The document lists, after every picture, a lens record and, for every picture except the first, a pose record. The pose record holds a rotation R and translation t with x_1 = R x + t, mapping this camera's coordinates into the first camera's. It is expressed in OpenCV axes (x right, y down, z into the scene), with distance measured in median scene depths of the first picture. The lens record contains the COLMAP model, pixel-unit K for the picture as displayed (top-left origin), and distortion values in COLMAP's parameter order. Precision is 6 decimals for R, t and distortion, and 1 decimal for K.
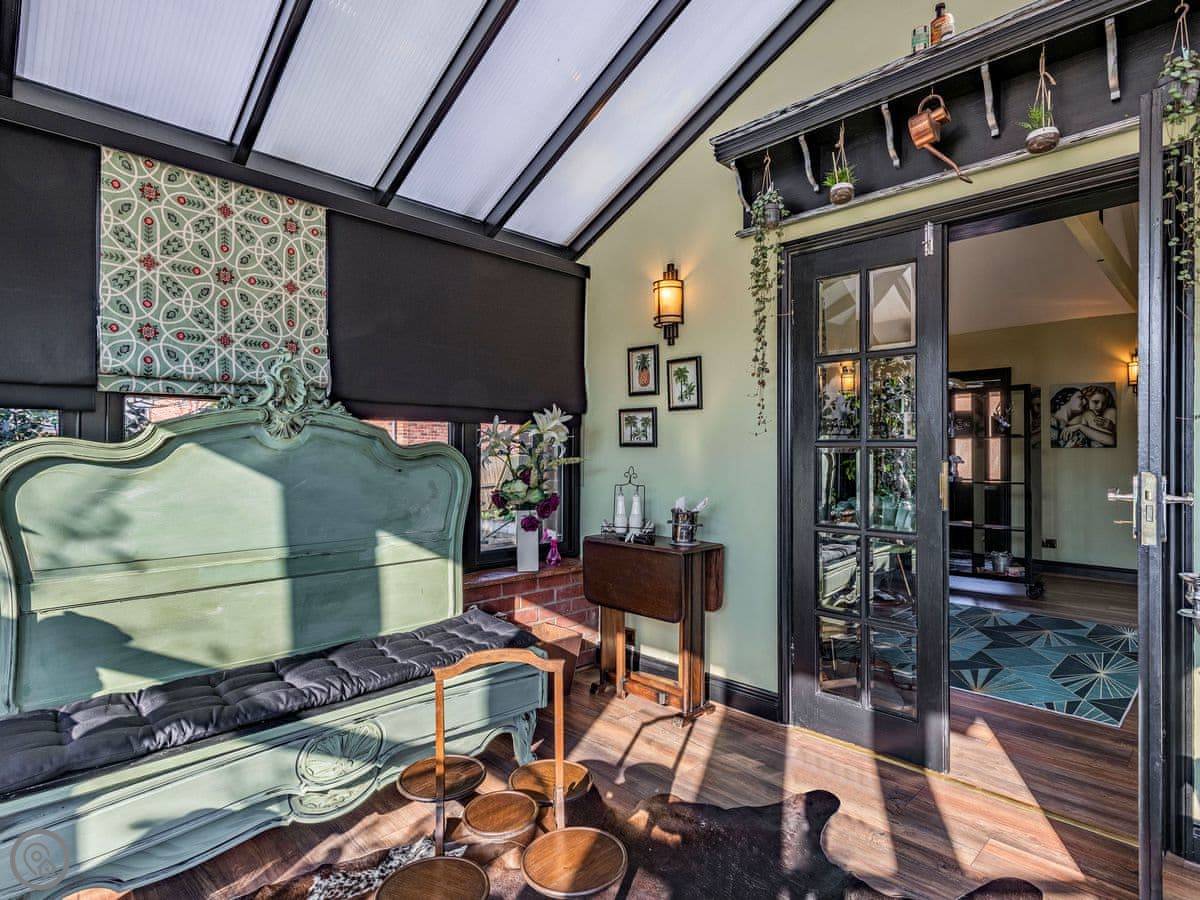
lens RADIAL K [[670.5, 0, 582.4], [0, 670.5, 449.8], [0, 0, 1]] dist [0.006958, -0.000216]
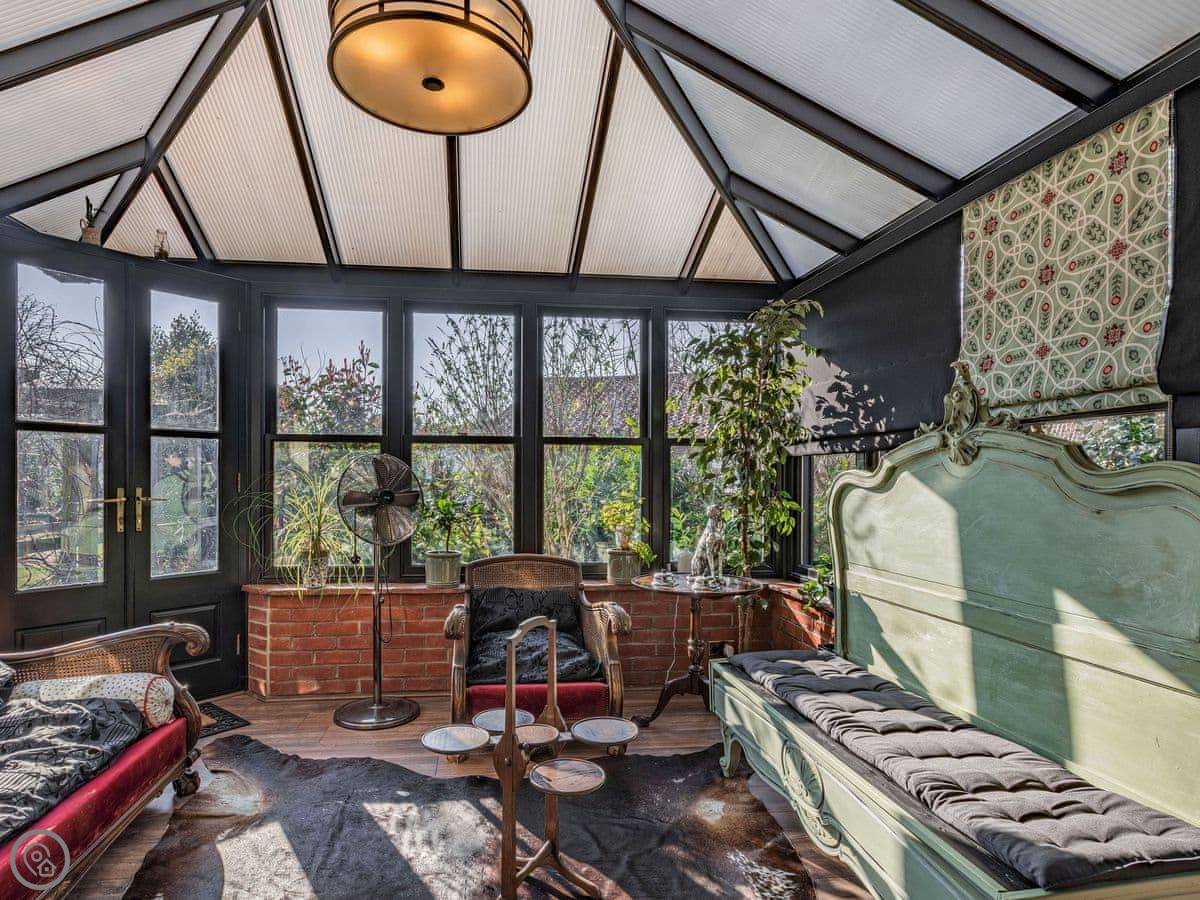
lens RADIAL K [[667.7, 0, 569.6], [0, 667.7, 483.9], [0, 0, 1]] dist [0.004425, 0.000723]
pose [[-0.608756, 0.005492, -0.793339, 0.523811], [0.001094, 0.999981, 0.006083, 0.001820], [0.793357, 0.002835, -0.608750, 1.050613]]
